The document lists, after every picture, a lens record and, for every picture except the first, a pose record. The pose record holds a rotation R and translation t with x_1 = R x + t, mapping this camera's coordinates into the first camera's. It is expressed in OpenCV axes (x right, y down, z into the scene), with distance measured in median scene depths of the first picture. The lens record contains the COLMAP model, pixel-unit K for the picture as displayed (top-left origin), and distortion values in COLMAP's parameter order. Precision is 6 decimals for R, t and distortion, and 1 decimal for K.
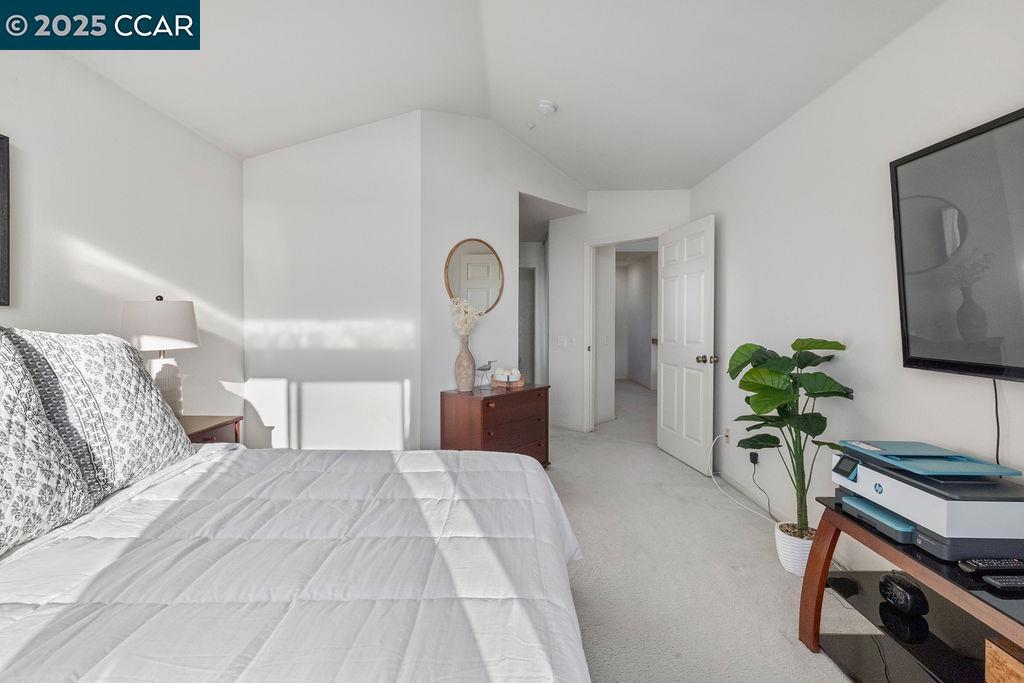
lens RADIAL K [[446.1, 0, 513.7], [0, 446.1, 333.6], [0, 0, 1]] dist [0.000088, -0.000301]
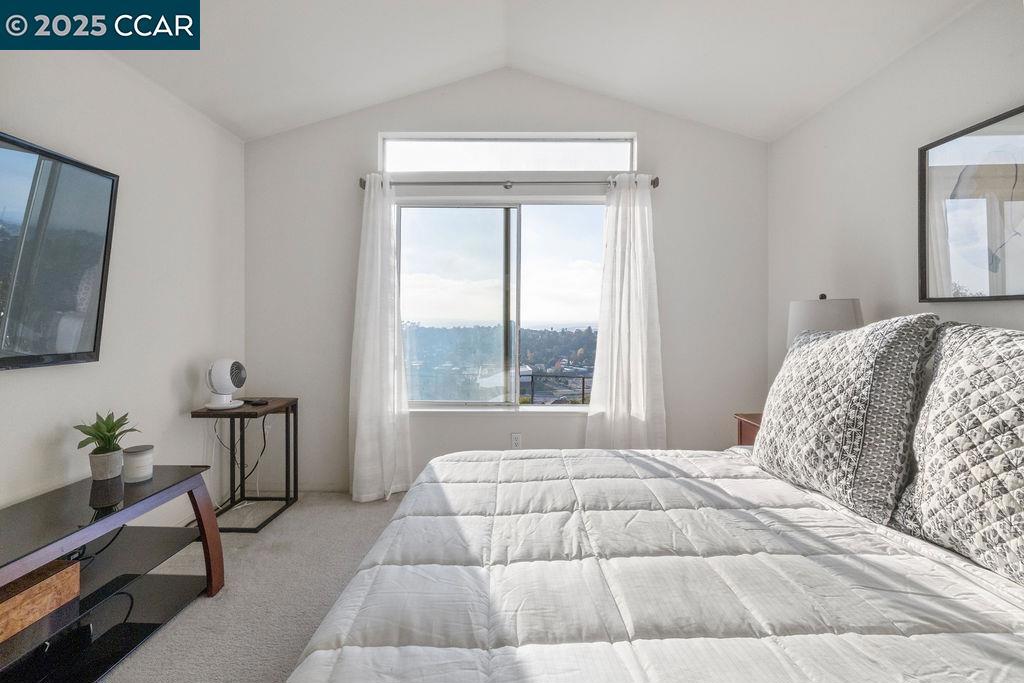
lens RADIAL K [[445.4, 0, 511.4], [0, 445.4, 317.2], [0, 0, 1]] dist [-0.000816, -0.000117]
pose [[-0.999996, -0.002767, -0.000266, -0.203677], [-0.002774, 0.999548, 0.029949, -0.057690], [0.000183, 0.029949, -0.999551, 2.070742]]
